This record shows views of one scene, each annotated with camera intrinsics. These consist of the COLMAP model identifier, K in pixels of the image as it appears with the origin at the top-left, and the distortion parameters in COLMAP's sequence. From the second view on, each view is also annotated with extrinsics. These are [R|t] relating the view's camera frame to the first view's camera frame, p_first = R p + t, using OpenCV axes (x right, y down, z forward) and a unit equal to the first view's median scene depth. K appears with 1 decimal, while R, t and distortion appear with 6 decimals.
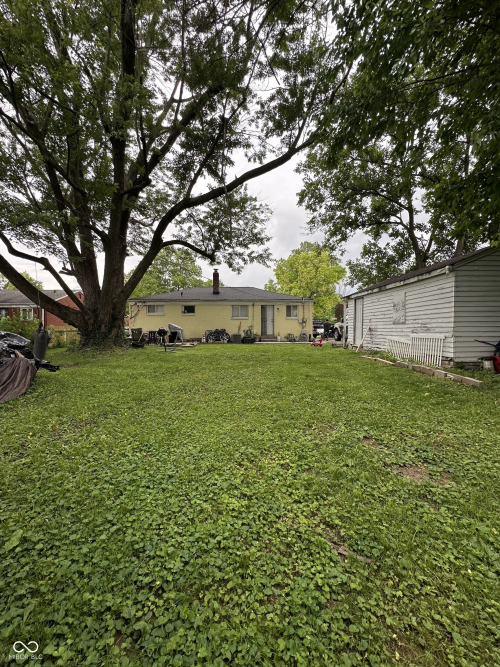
lens RADIAL K [[266.2, 0, 250.0], [0, 266.2, 333.5], [0, 0, 1]] dist [-0.003164, 0.000717]
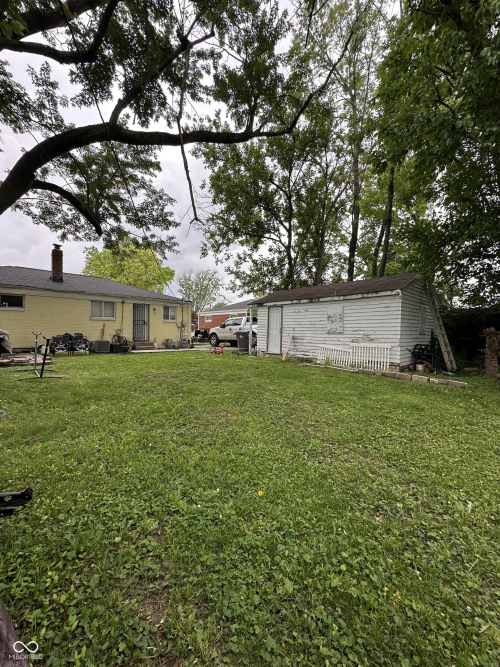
lens RADIAL K [[266.2, 0, 250.0], [0, 266.2, 333.5], [0, 0, 1]] dist [-0.003164, 0.000717]
pose [[0.766458, 0.006975, 0.642257, -0.221214], [-0.003610, 0.999972, -0.006551, -0.014377], [-0.642285, 0.002703, 0.766461, 0.186664]]
